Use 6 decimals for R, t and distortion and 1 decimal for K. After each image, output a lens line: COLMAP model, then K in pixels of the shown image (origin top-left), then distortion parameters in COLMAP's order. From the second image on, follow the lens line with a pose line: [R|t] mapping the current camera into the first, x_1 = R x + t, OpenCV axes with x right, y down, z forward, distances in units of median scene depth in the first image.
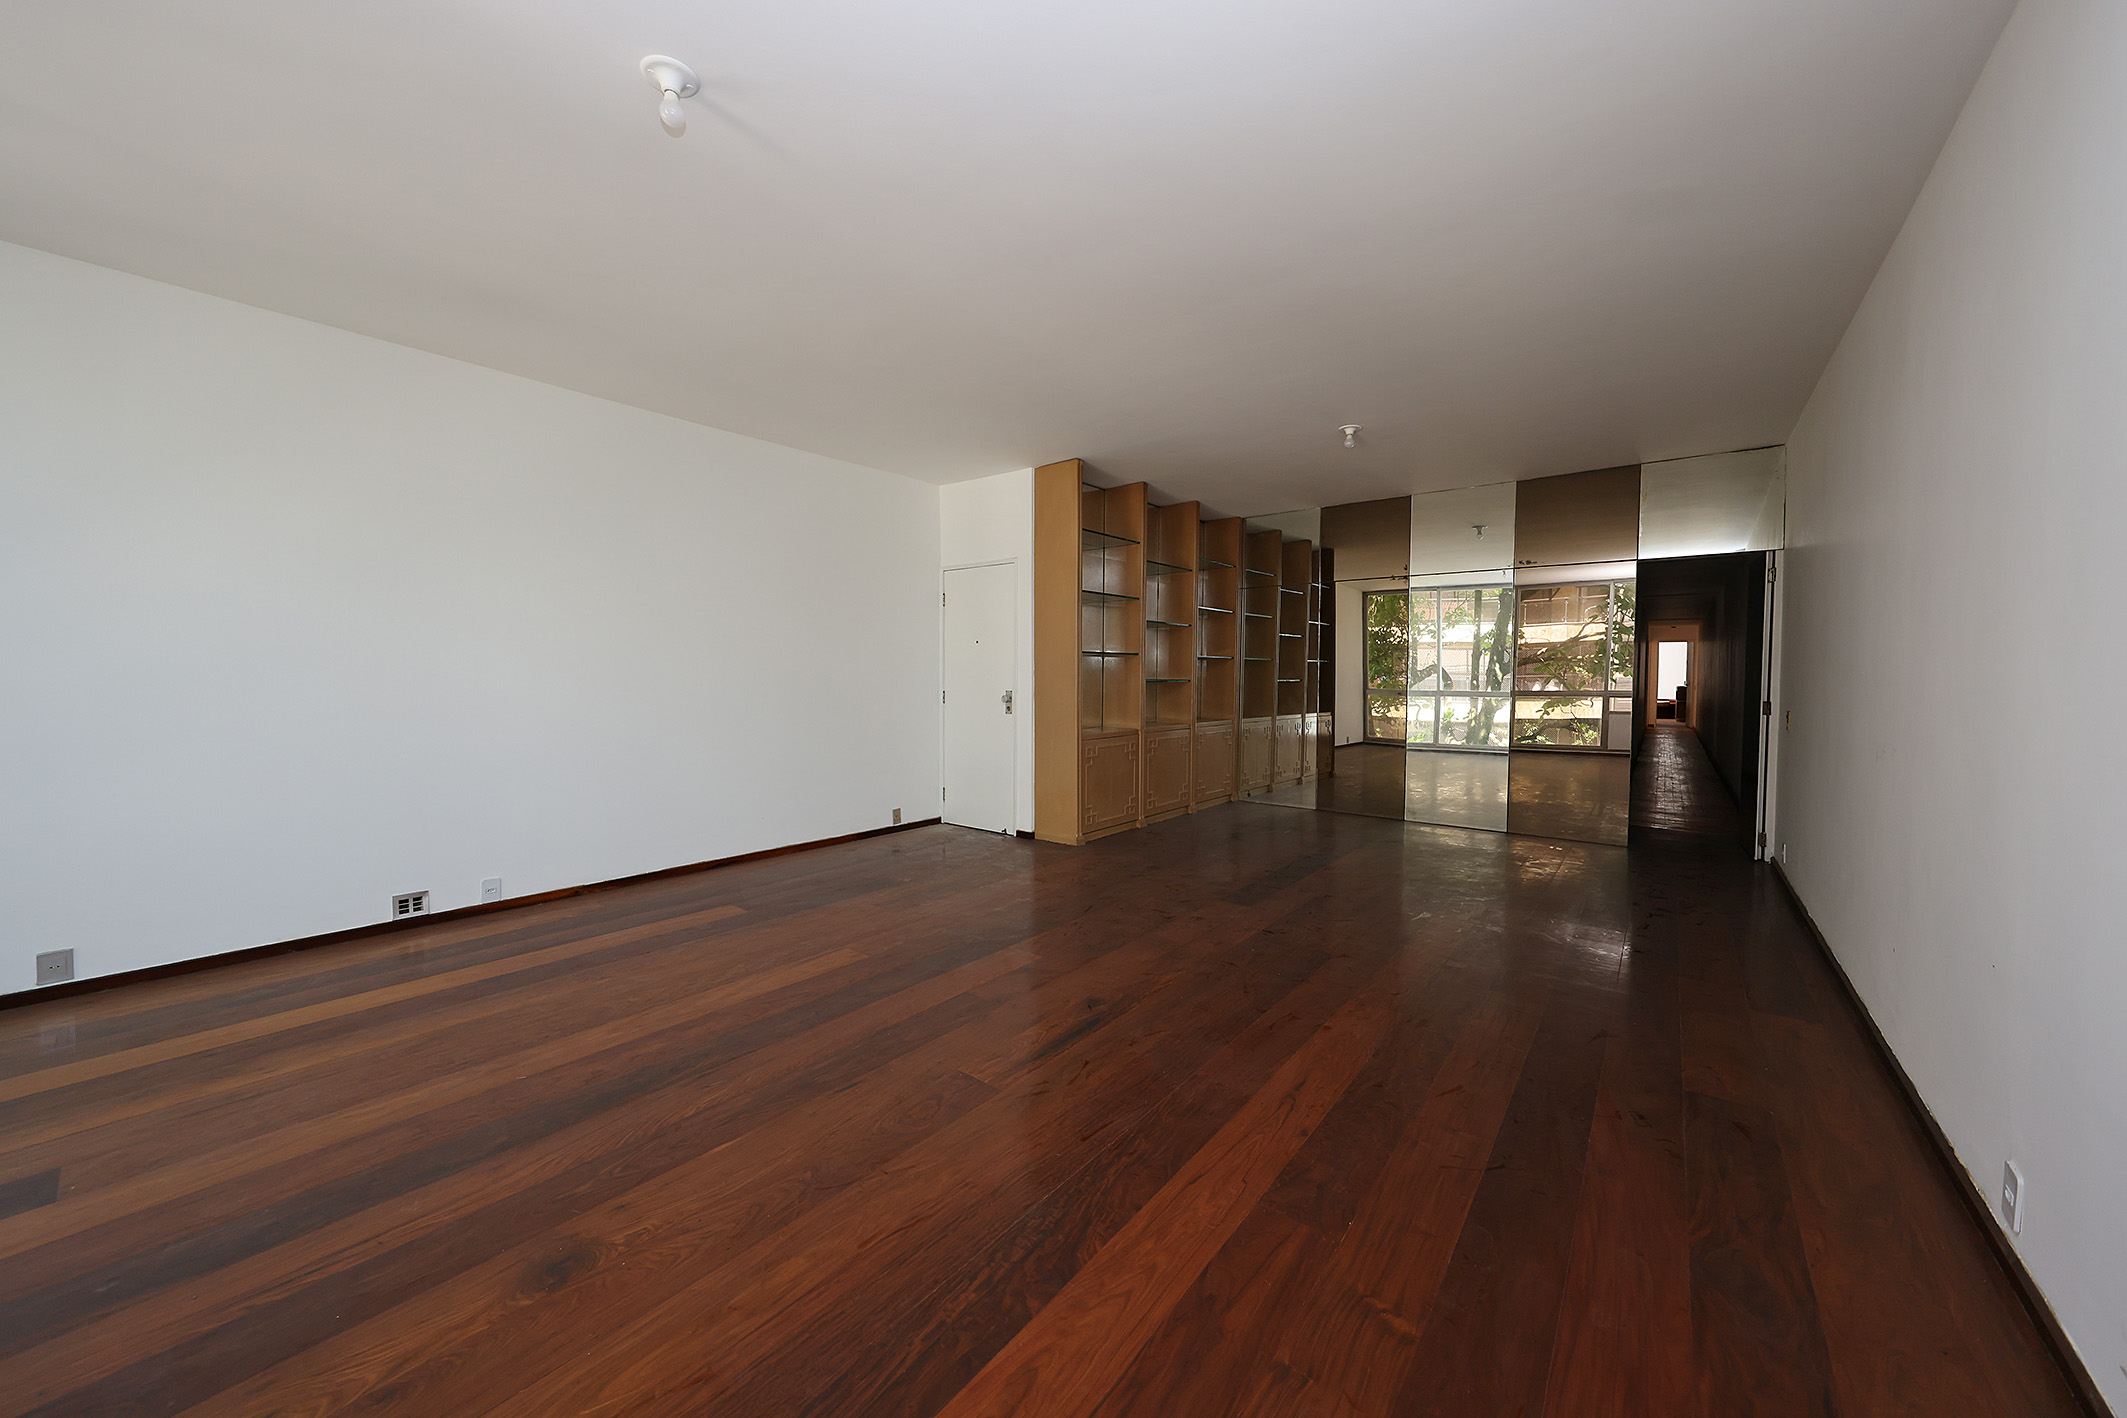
lens RADIAL K [[752.9, 0, 1070.0], [0, 752.9, 700.0], [0, 0, 1]] dist [0.002124, -0.000089]
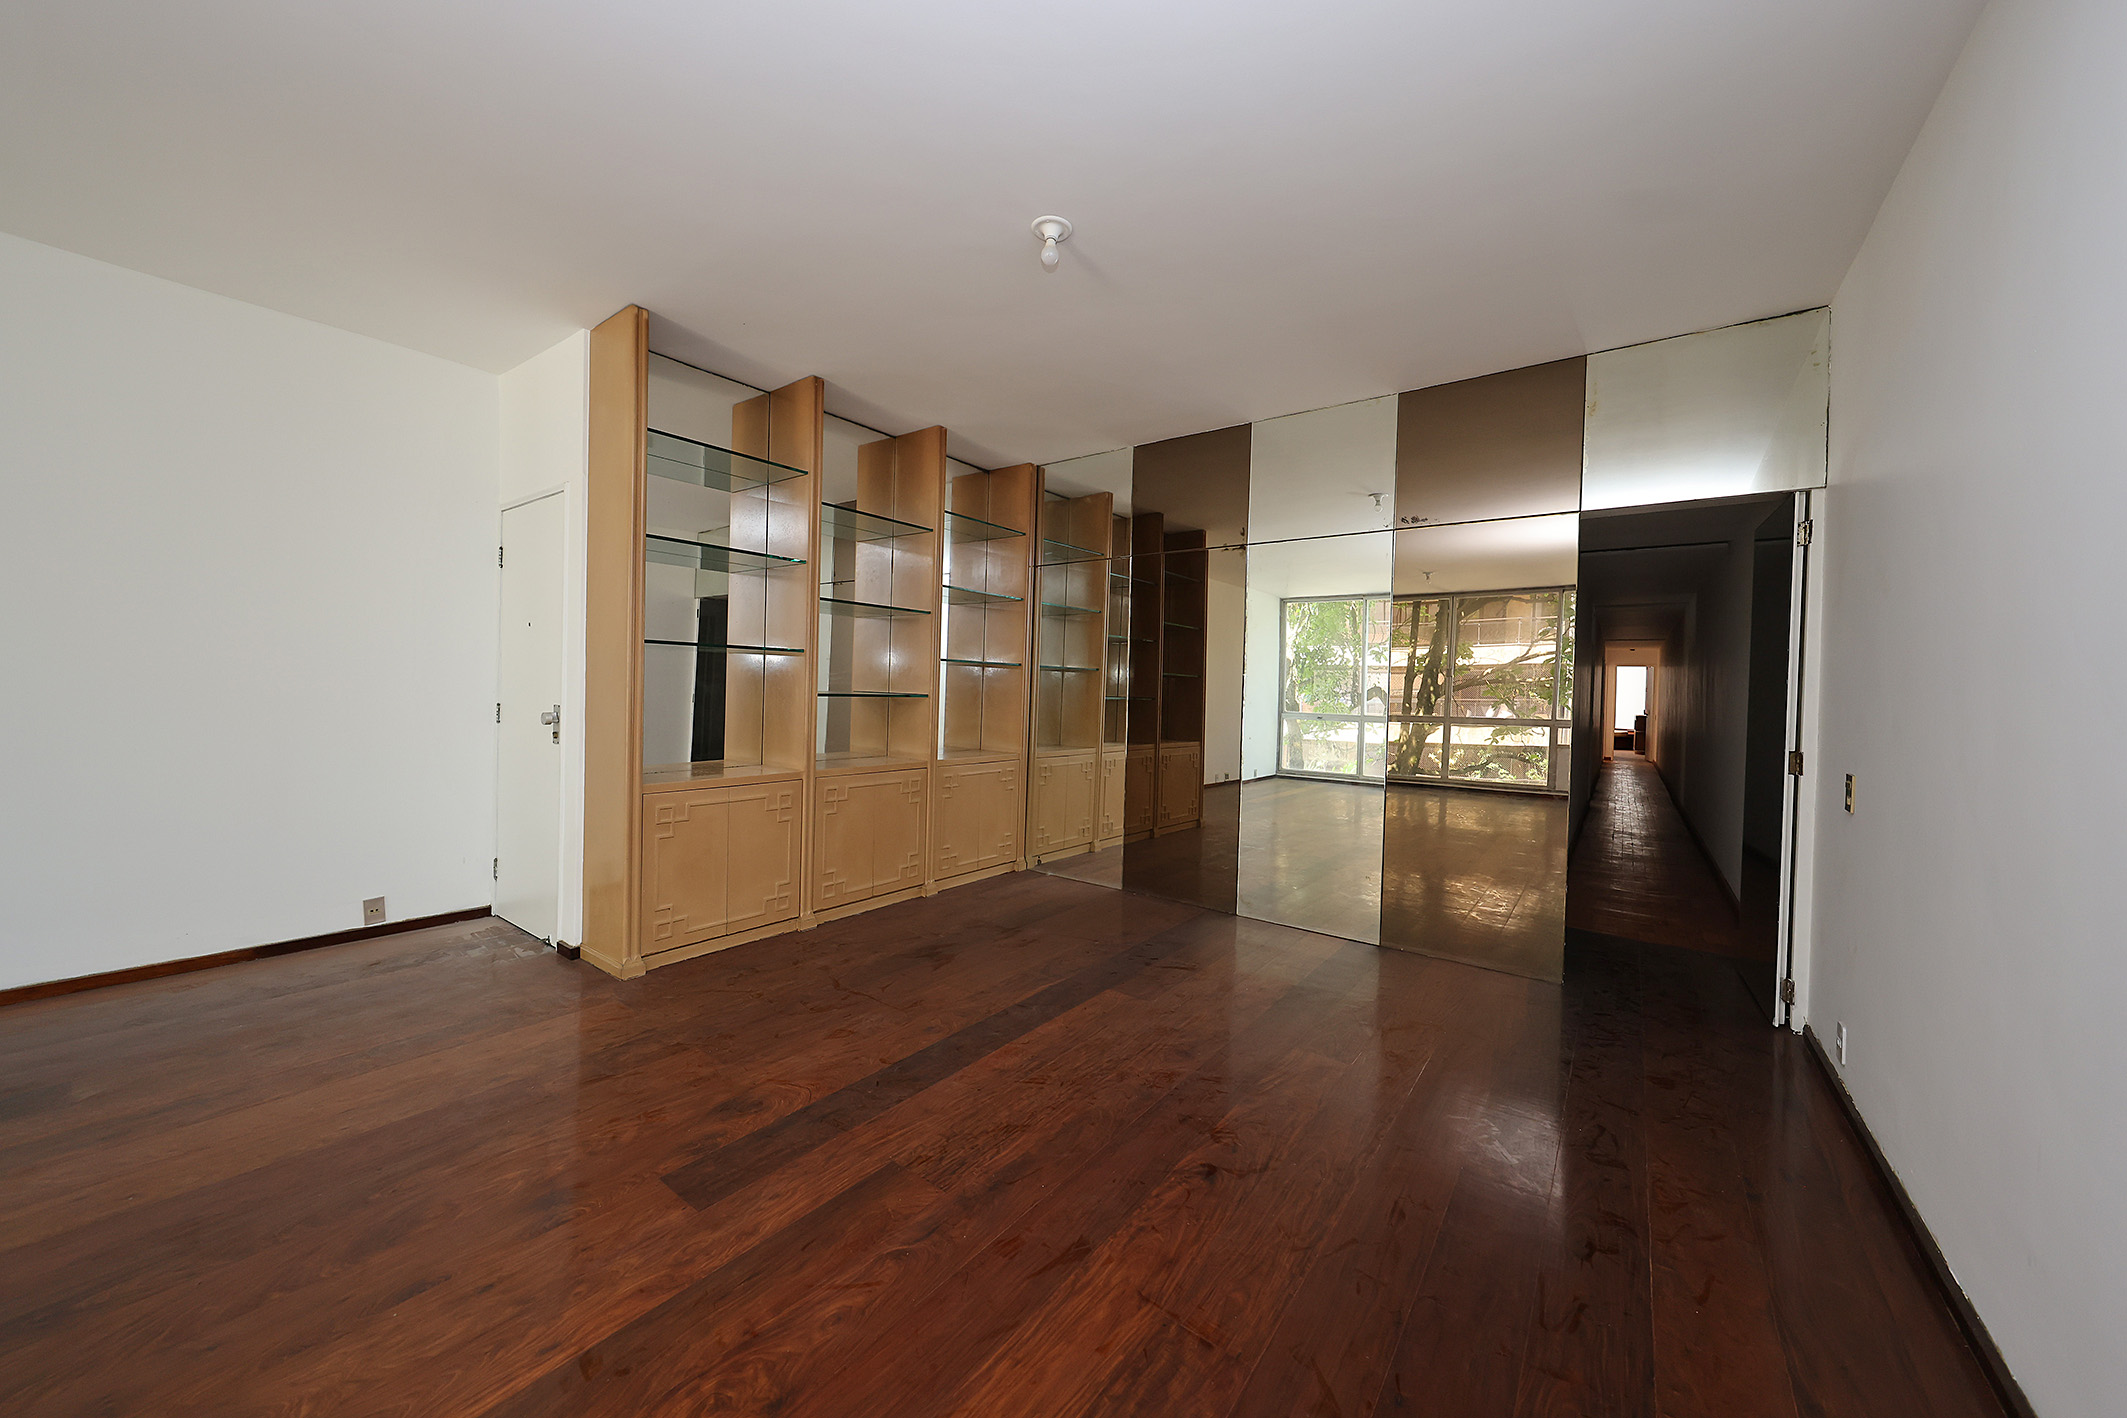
lens RADIAL K [[752.9, 0, 1068.5], [0, 752.9, 700.6], [0, 0, 1]] dist [0.002124, -0.000089]
pose [[0.999206, 0.020979, 0.033878, 0.274584], [-0.020310, 0.999594, -0.019963, -0.011095], [-0.034283, 0.019260, 0.999227, 0.348741]]
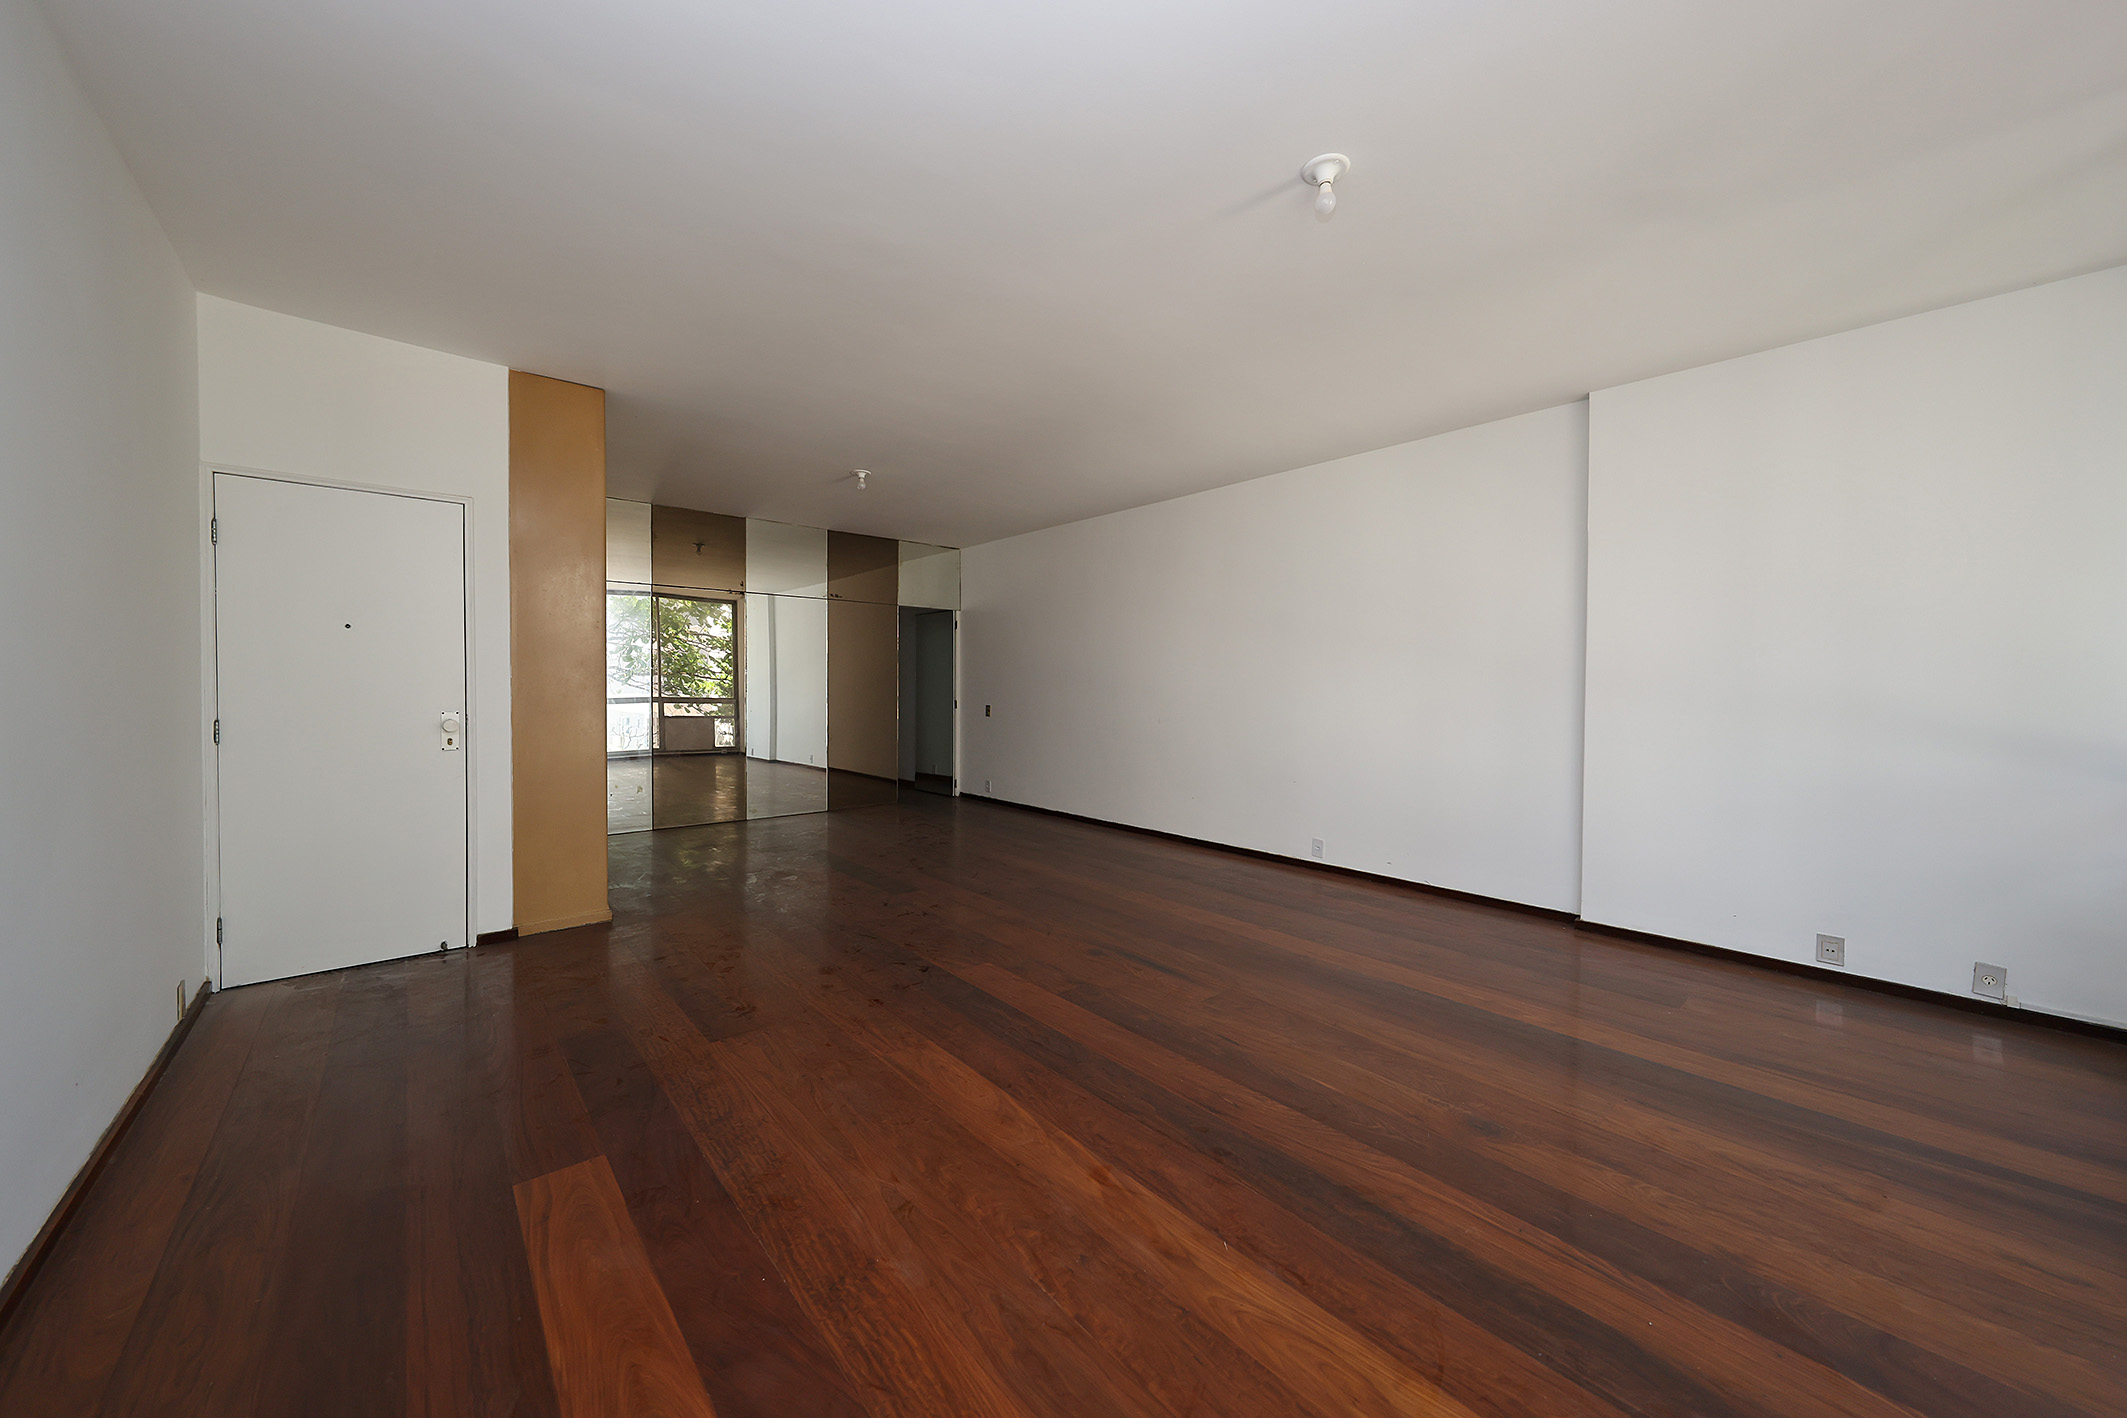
lens RADIAL K [[752.9, 0, 1060.4], [0, 752.9, 693.2], [0, 0, 1]] dist [0.002124, -0.000089]
pose [[0.182850, -0.013366, 0.983050, -0.530767], [0.030138, 0.999514, 0.007984, -0.015428], [-0.982679, 0.028167, 0.183164, 0.365136]]
